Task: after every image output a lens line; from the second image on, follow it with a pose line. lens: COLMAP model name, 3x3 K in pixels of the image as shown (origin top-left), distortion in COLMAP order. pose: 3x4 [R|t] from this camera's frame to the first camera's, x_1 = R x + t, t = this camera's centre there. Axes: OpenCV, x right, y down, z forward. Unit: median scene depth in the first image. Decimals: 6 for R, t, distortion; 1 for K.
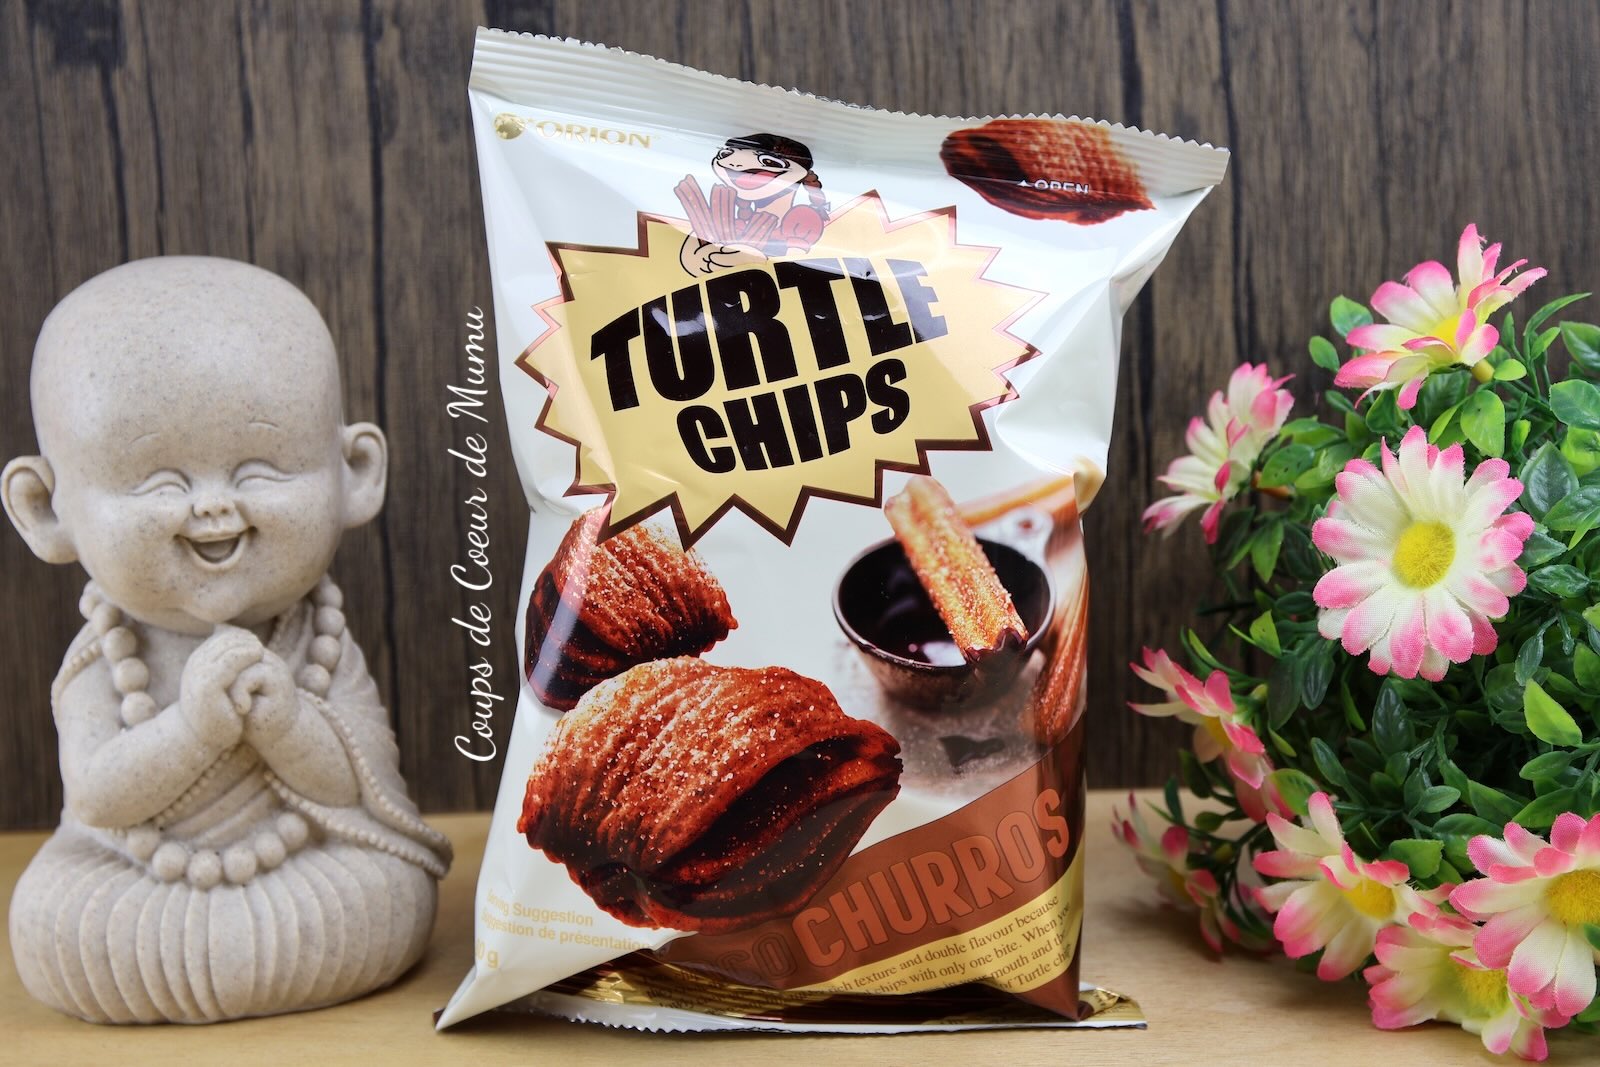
lens RADIAL K [[3487.1, 0, 802.9], [0, 3487.1, 570.0], [0, 0, 1]] dist [0.116045, 0.402464]
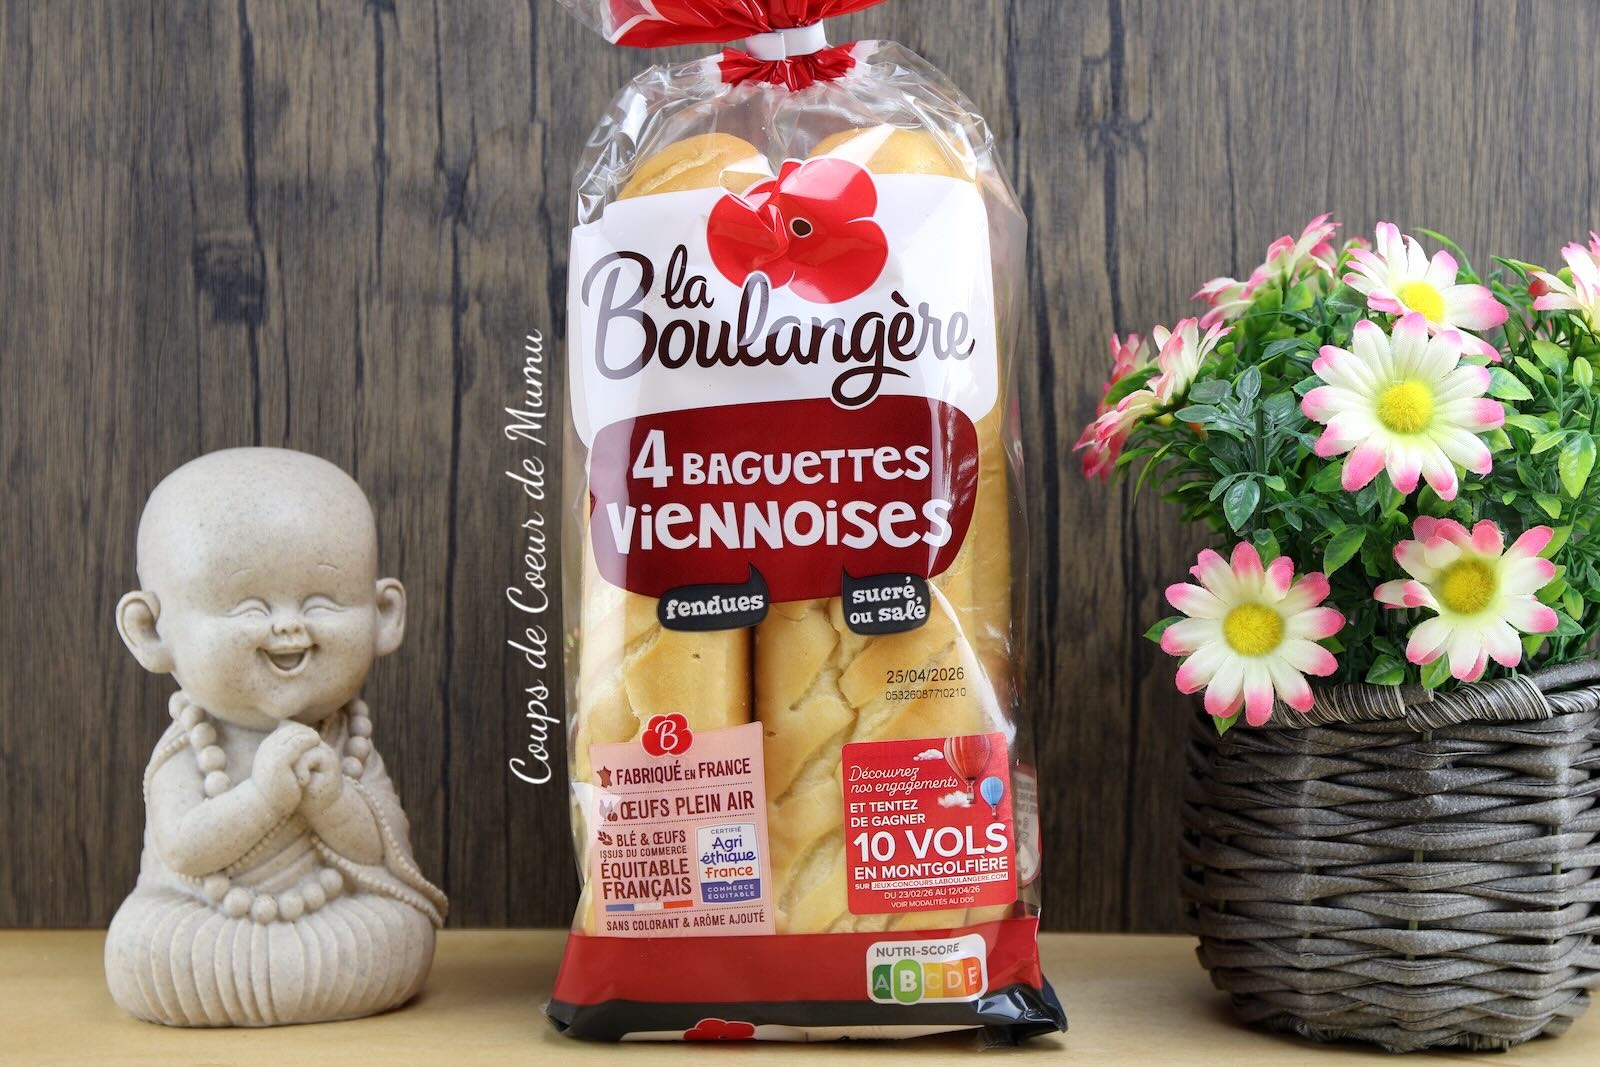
lens RADIAL K [[3487.1, 0, 802.9], [0, 3487.1, 570.0], [0, 0, 1]] dist [0.116045, 0.402464]
pose [[0.994422, 0.030025, 0.101106, -0.107544], [-0.016392, 0.990973, -0.133058, 0.131191], [-0.104189, 0.130659, 0.985938, -0.321024]]
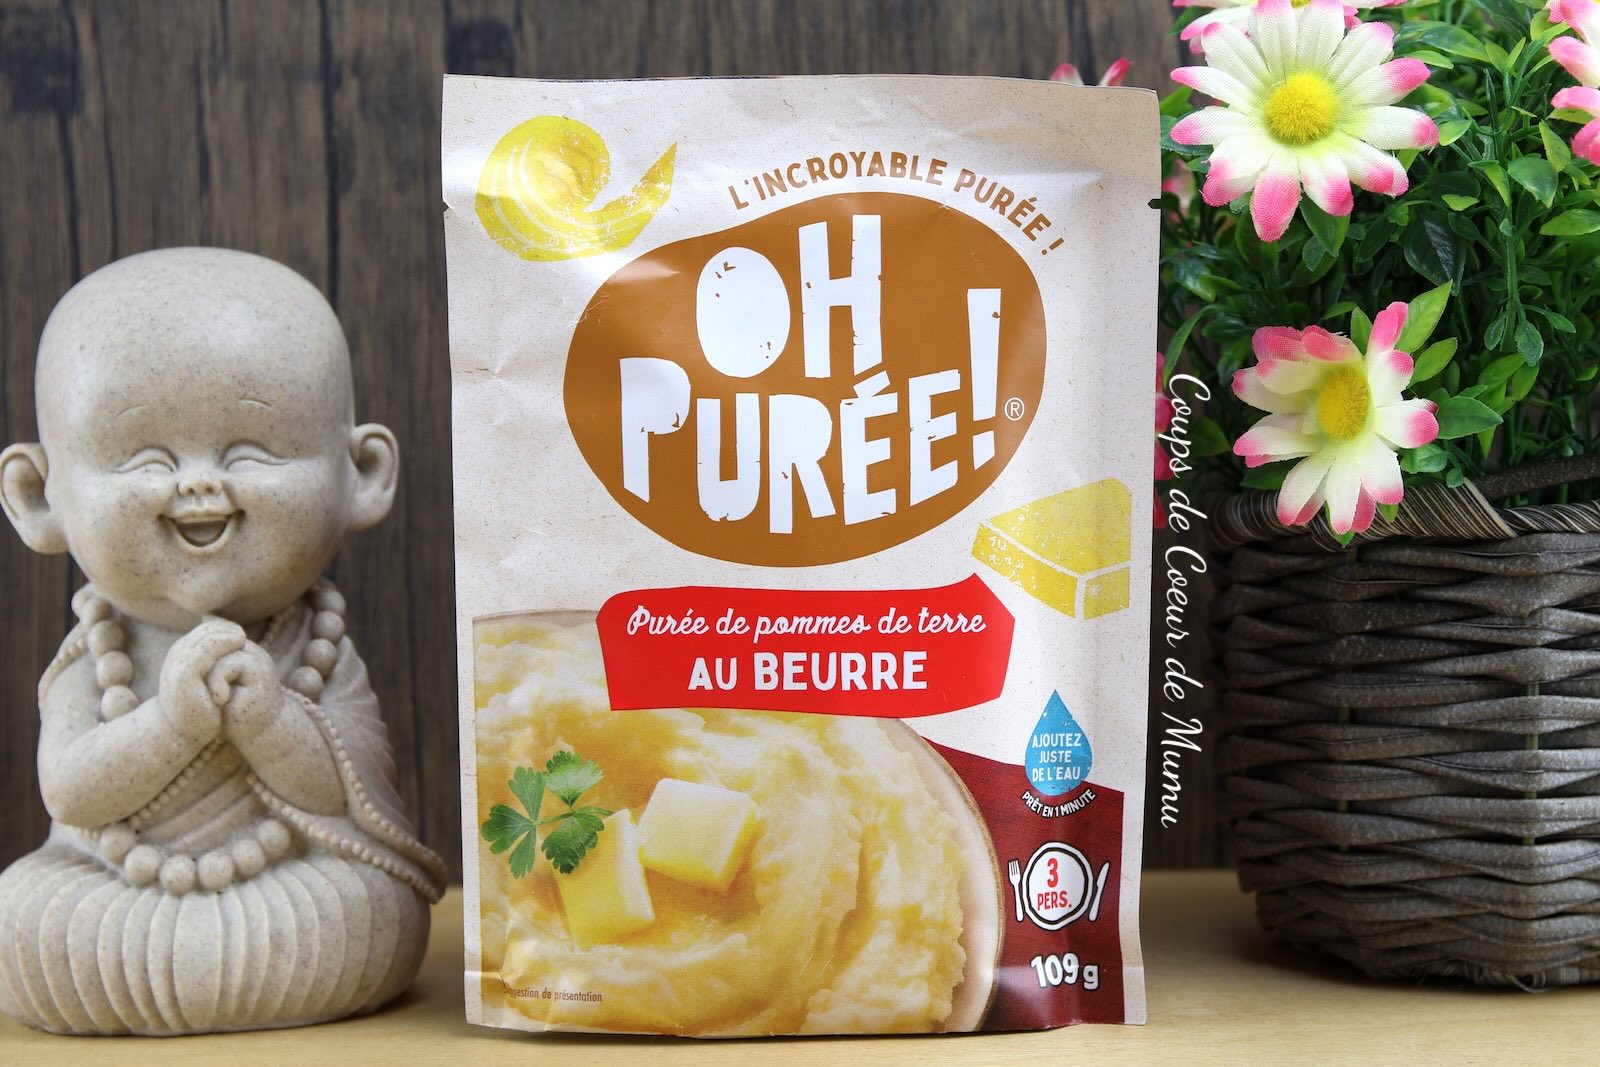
lens RADIAL K [[3487.1, 0, 802.9], [0, 3487.1, 570.0], [0, 0, 1]] dist [0.116045, 0.402464]
pose [[0.994784, 0.016637, -0.100641, 0.091886], [-0.029502, 0.991371, -0.127726, 0.120662], [0.097647, 0.130029, 0.986690, 0.070455]]
